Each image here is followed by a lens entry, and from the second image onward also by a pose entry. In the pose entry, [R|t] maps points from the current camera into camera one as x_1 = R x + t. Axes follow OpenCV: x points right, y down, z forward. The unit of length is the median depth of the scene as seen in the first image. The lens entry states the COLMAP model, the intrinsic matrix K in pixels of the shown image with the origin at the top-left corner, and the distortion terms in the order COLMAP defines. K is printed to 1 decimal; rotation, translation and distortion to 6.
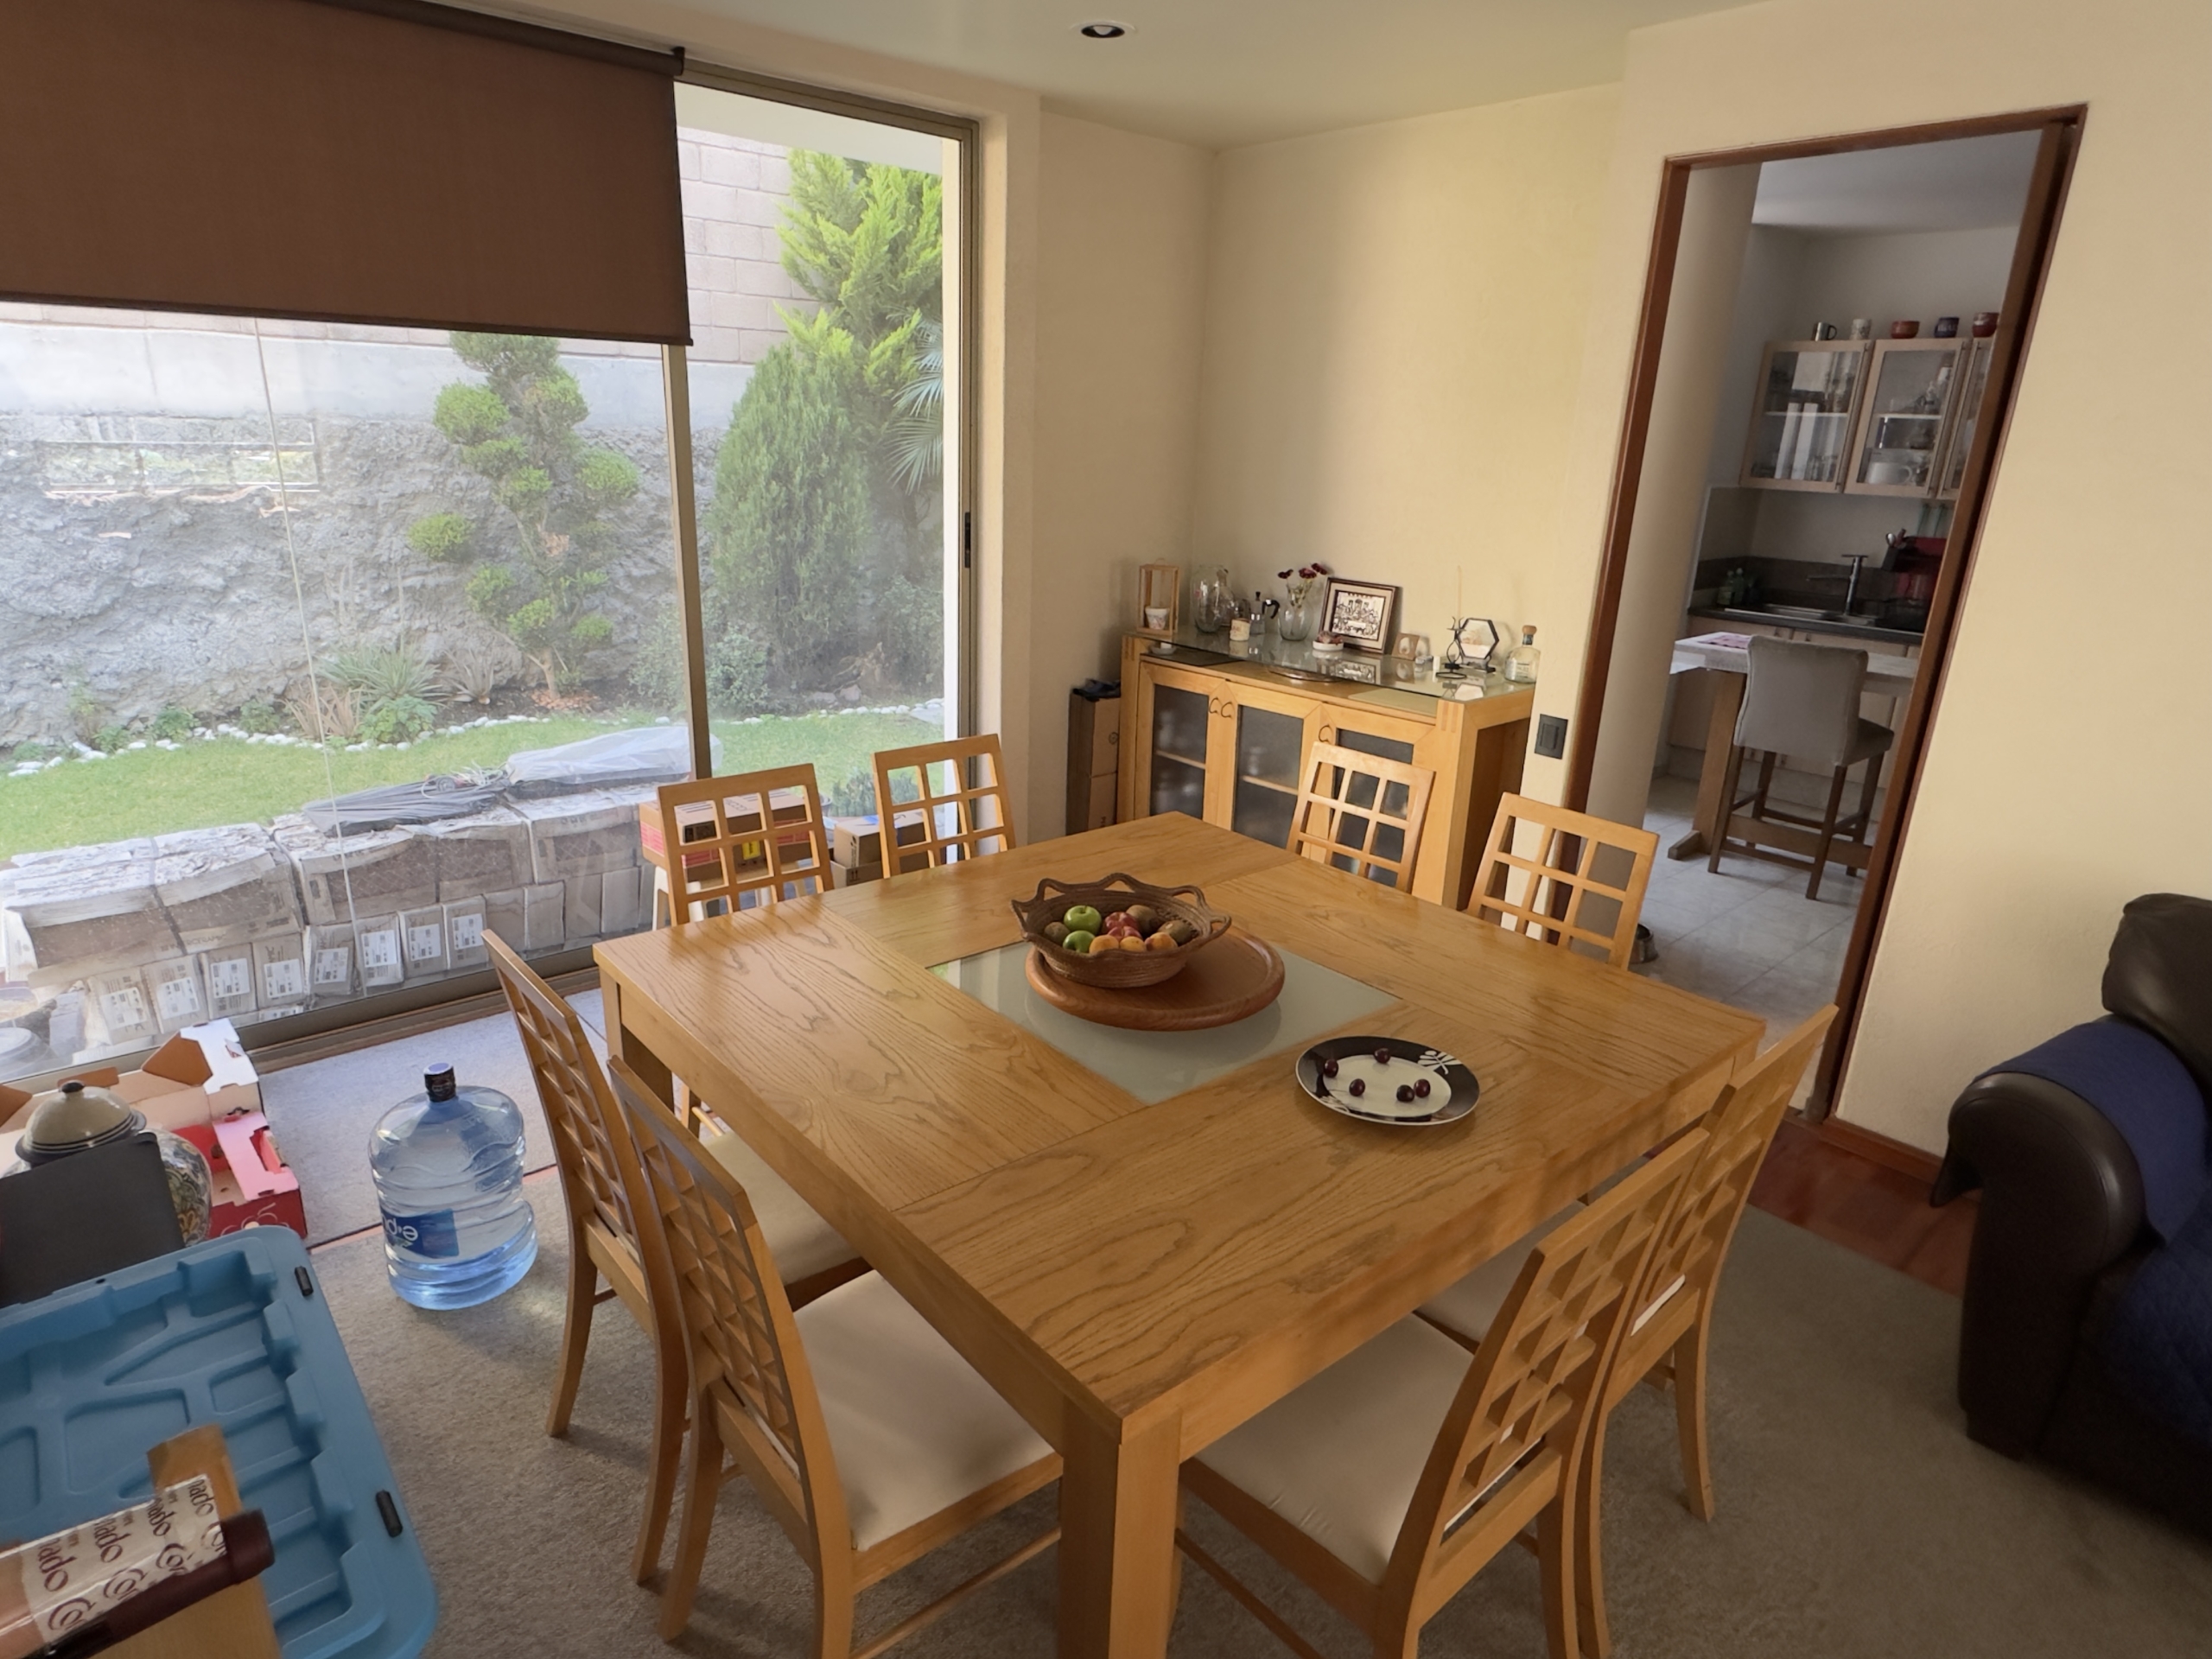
lens RADIAL K [[1220.1, 0, 1106.0], [0, 1220.1, 829.5], [0, 0, 1]] dist [0.001076, -0.000468]
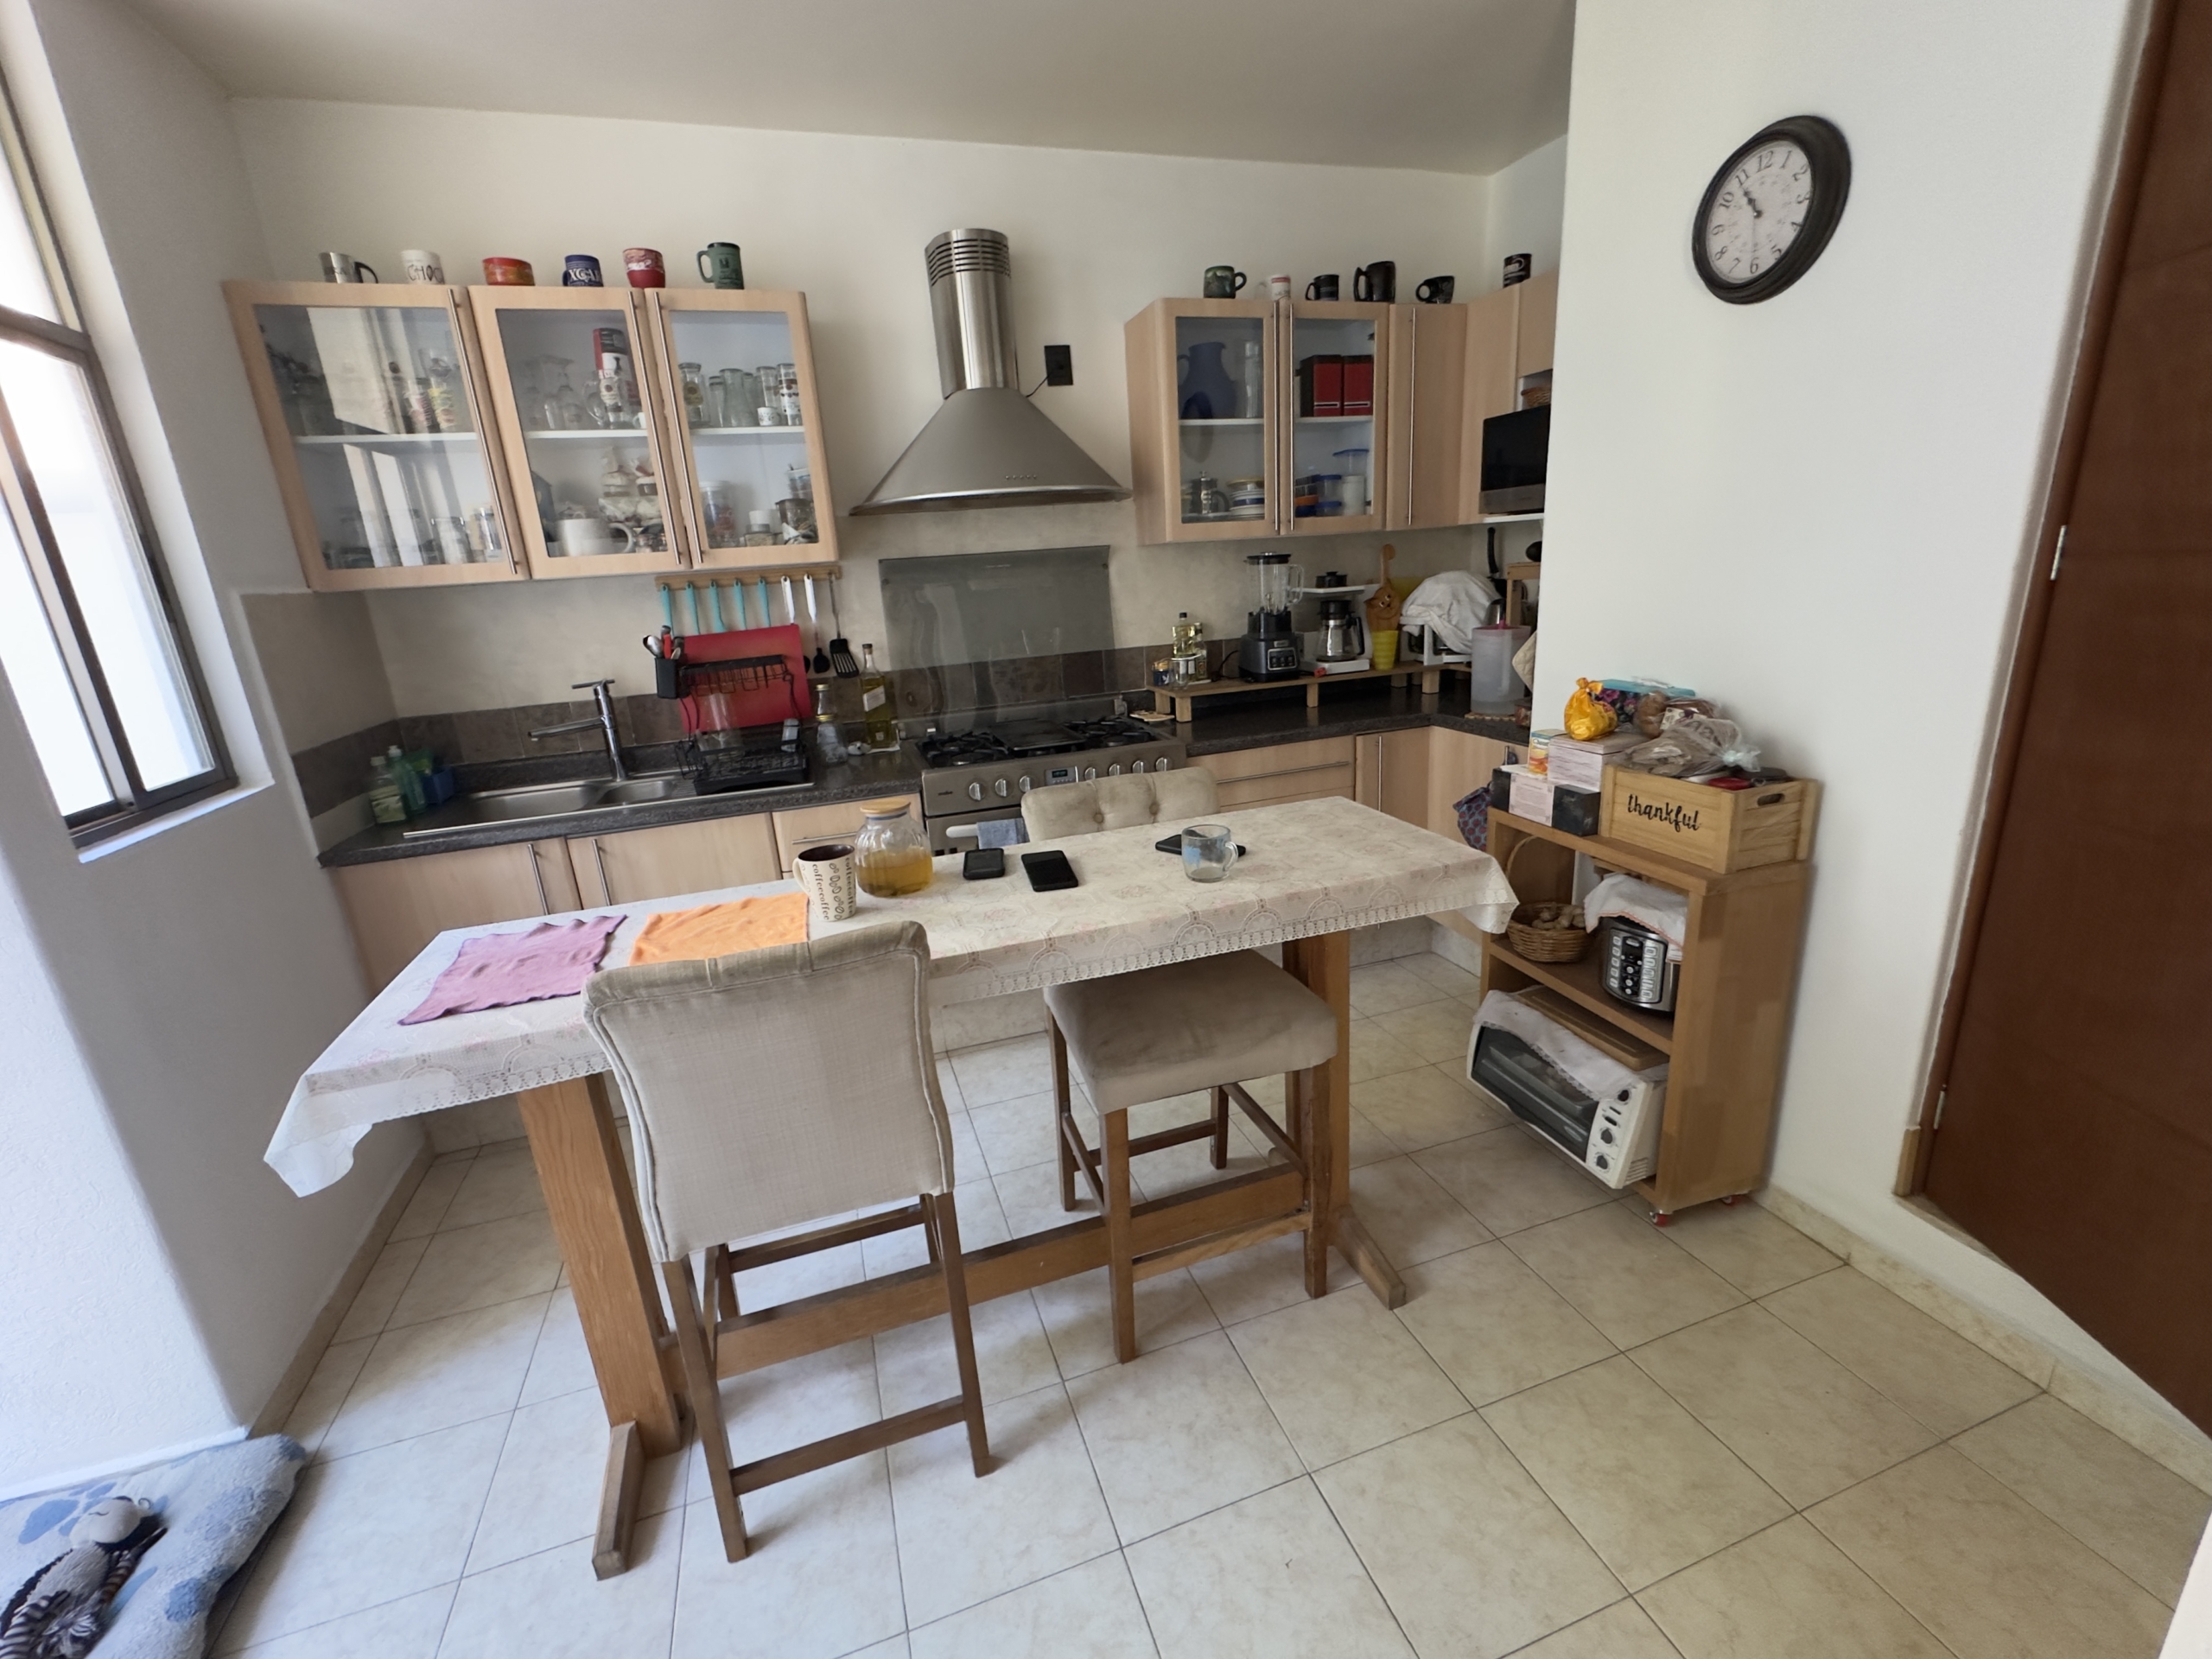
lens RADIAL K [[913.4, 0, 1106.0], [0, 913.4, 829.5], [0, 0, 1]] dist [0.001054, -0.000020]
pose [[0.389141, -0.309395, 0.867666, 0.316173], [0.356164, 0.919191, 0.168032, -0.150454], [-0.849539, 0.243644, 0.467890, 0.621264]]
